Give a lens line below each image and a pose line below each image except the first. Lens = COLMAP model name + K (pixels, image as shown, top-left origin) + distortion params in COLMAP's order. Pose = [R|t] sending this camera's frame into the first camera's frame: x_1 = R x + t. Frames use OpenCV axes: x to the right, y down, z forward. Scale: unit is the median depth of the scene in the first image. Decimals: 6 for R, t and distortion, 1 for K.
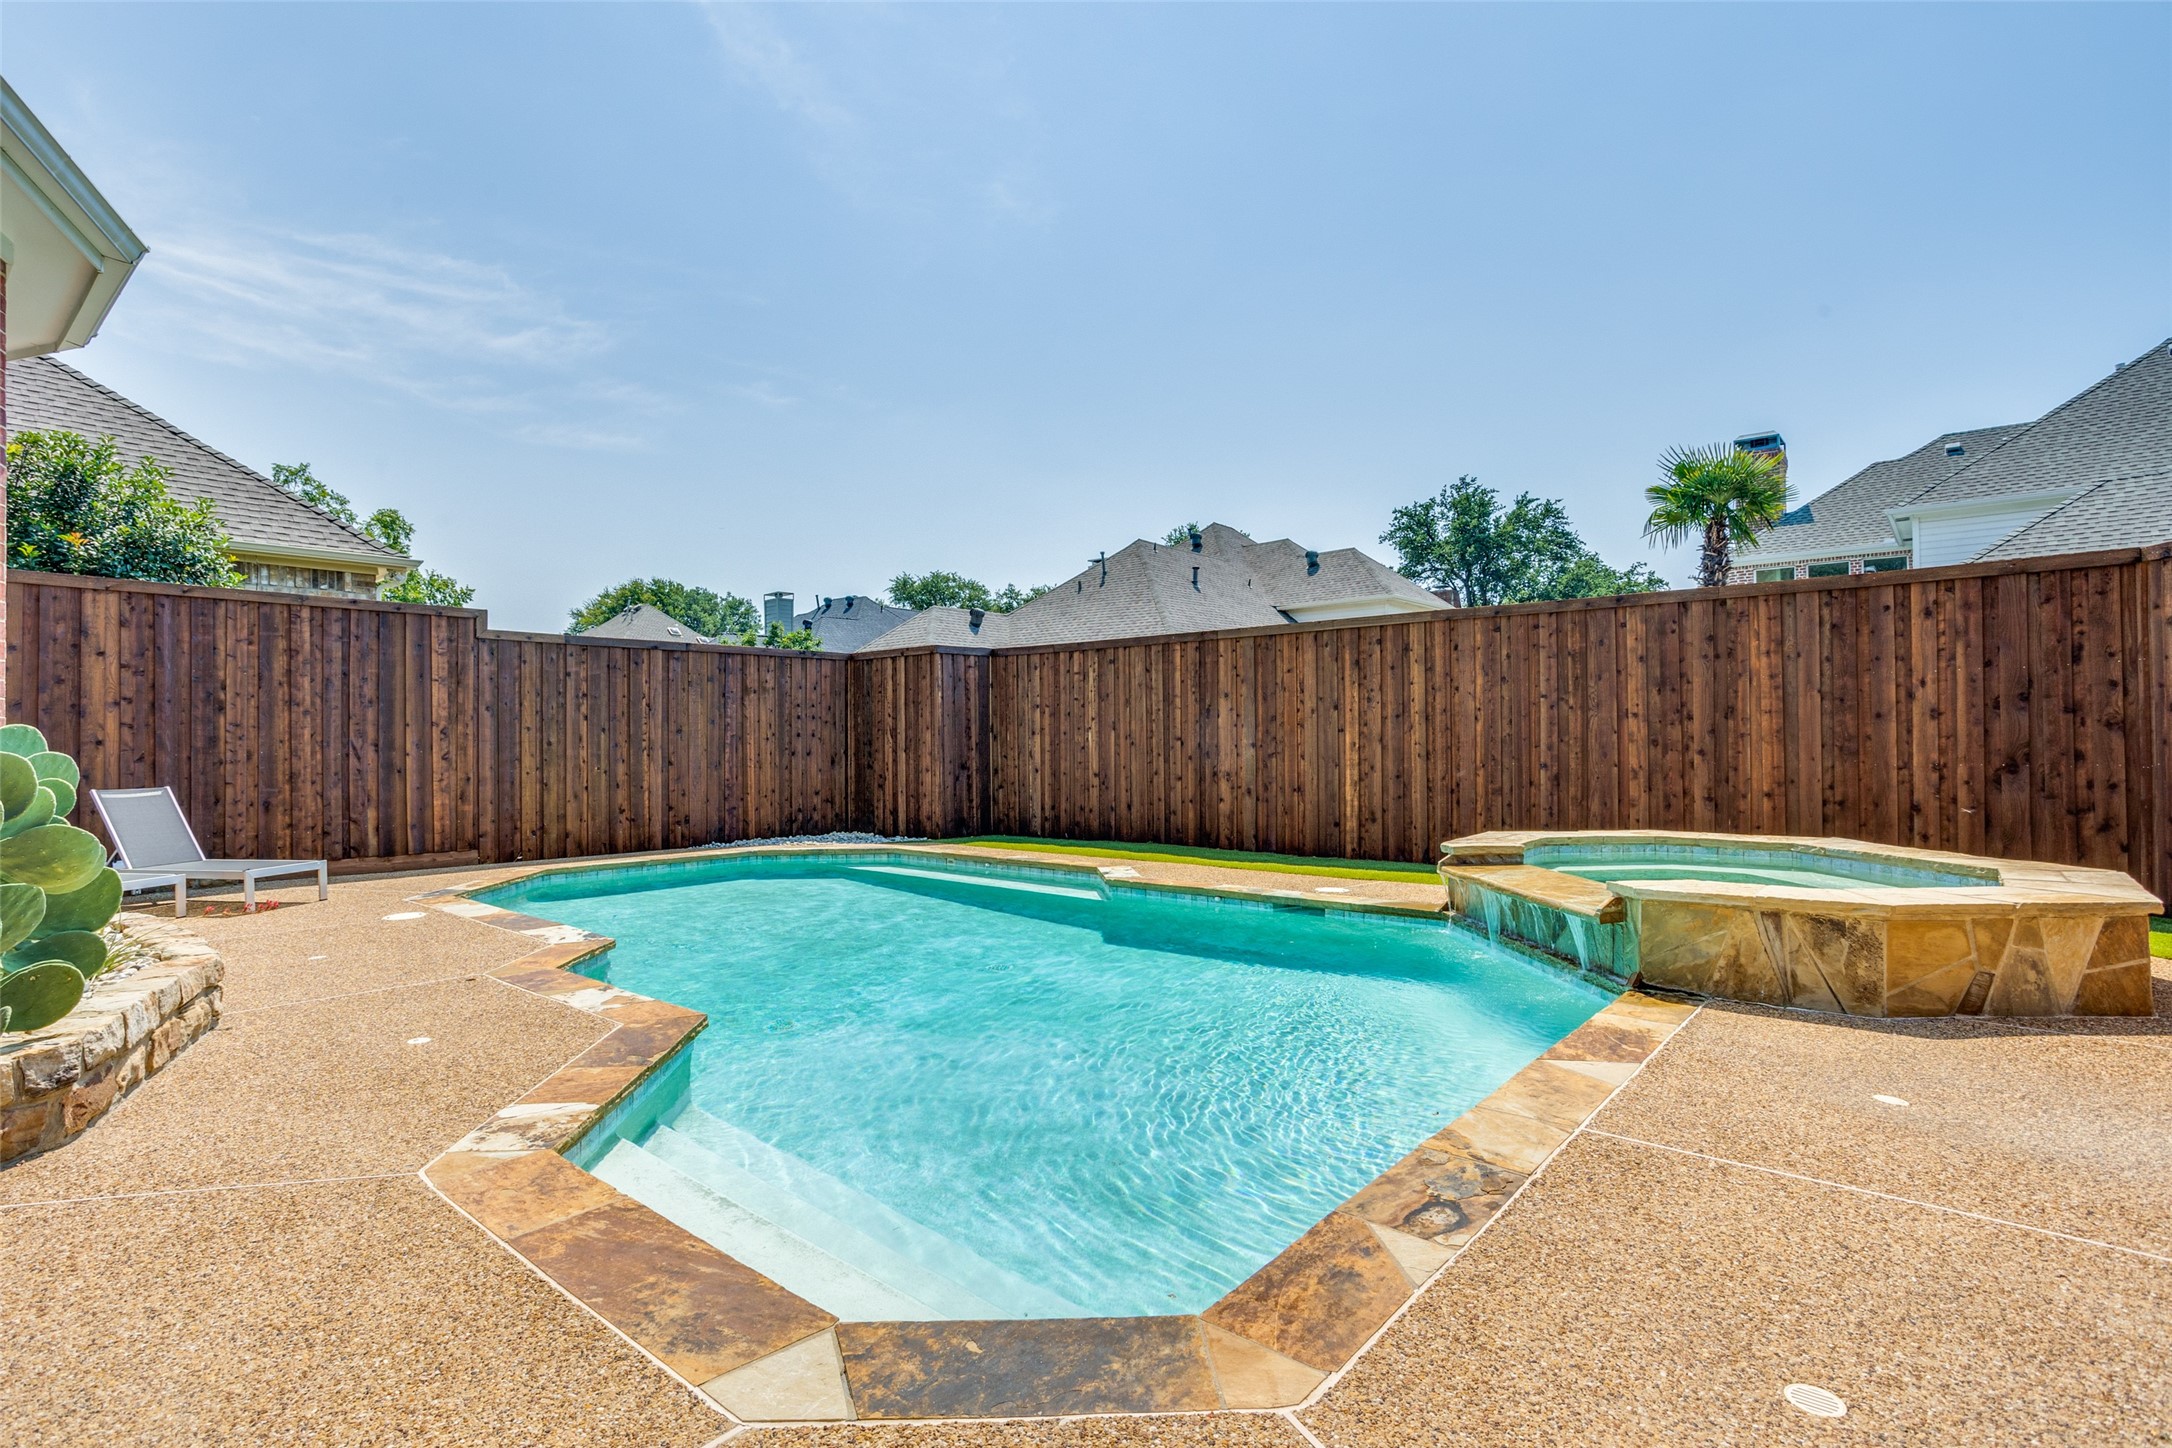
lens RADIAL K [[1049.9, 0, 1067.8], [0, 1049.9, 717.1], [0, 0, 1]] dist [-0.045611, 0.030267]
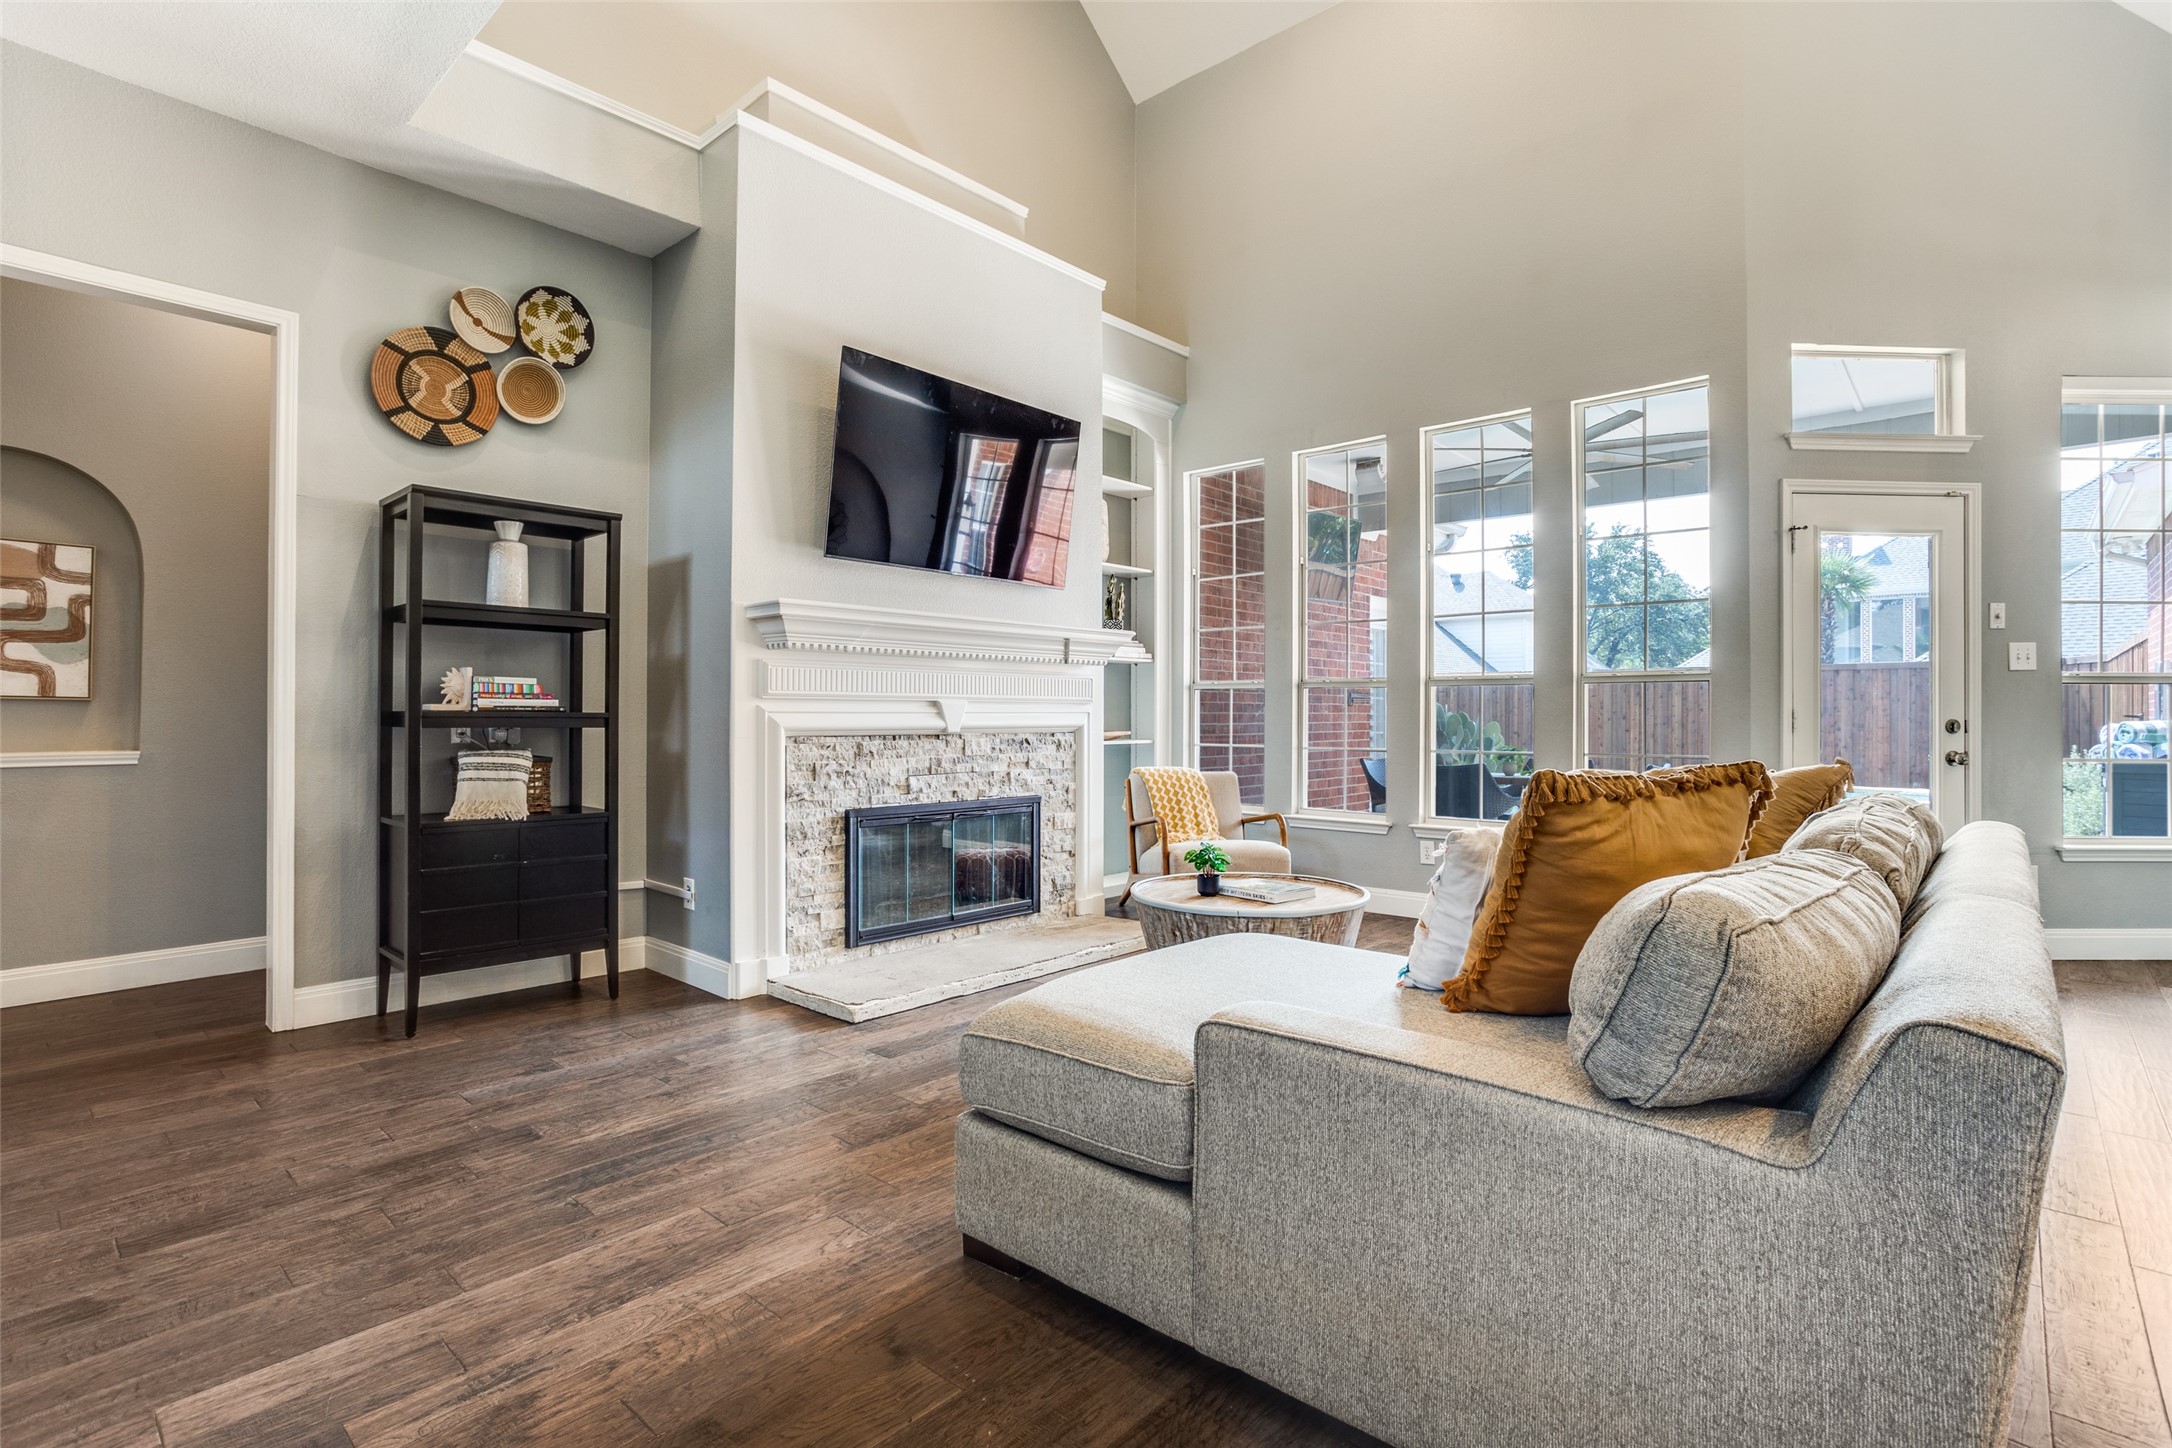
lens RADIAL K [[1049.9, 0, 1067.8], [0, 1049.9, 717.1], [0, 0, 1]] dist [-0.045611, 0.030267]
pose [[0.999805, 0.013994, -0.013953, -0.708131], [-0.013641, 0.999593, 0.025072, -0.044577], [0.014298, -0.024877, 0.999588, -0.828115]]
